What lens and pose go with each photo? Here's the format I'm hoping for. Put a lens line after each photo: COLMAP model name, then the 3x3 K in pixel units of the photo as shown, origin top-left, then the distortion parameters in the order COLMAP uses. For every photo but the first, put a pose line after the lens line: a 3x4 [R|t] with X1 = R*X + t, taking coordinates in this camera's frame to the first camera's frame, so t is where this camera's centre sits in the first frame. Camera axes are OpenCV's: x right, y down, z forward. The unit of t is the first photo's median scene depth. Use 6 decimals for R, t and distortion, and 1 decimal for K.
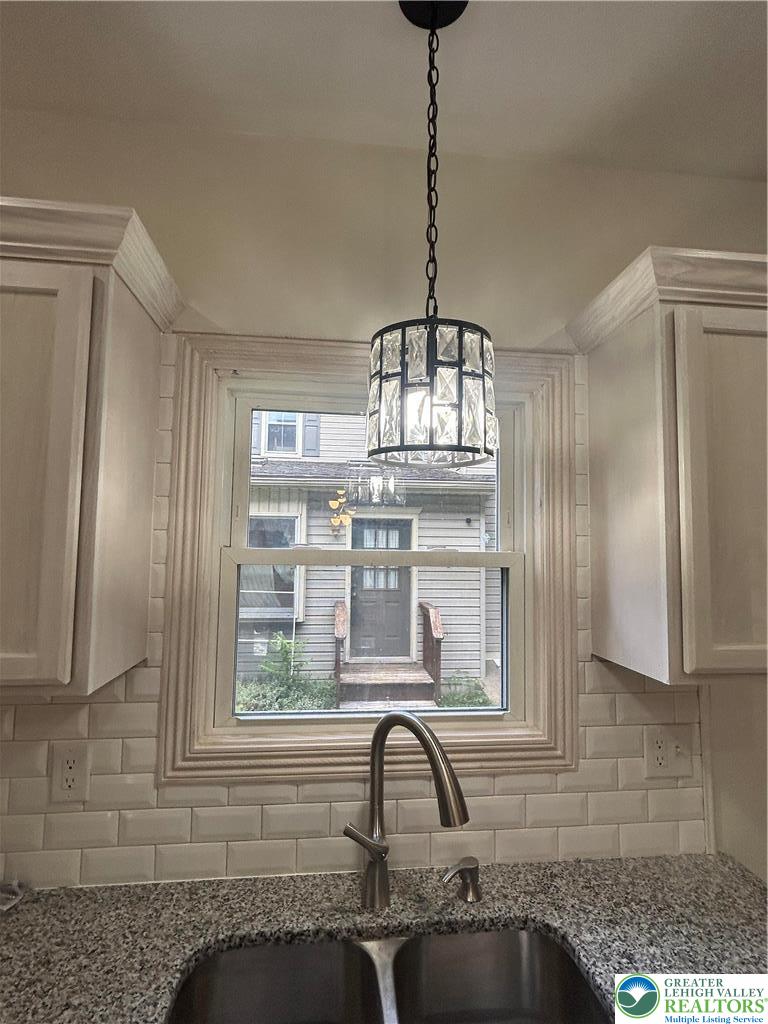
lens RADIAL K [[516.6, 0, 384.7], [0, 516.6, 507.9], [0, 0, 1]] dist [0.000491, -0.001114]
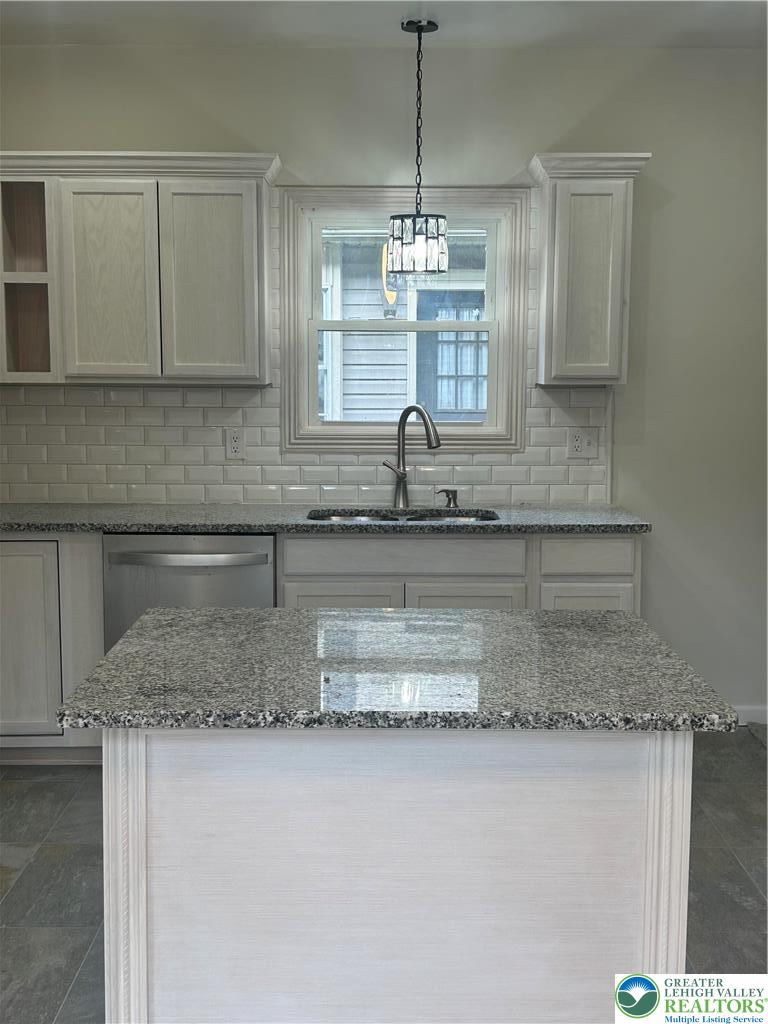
lens RADIAL K [[1306.2, 0, 384.3], [0, 1306.2, 513.9], [0, 0, 1]] dist [0.125740, 0.000000]
pose [[0.994022, 0.002948, -0.109141, 0.415575], [0.018207, 0.981162, 0.192326, -0.125026], [0.107652, -0.193164, 0.975243, -3.440720]]
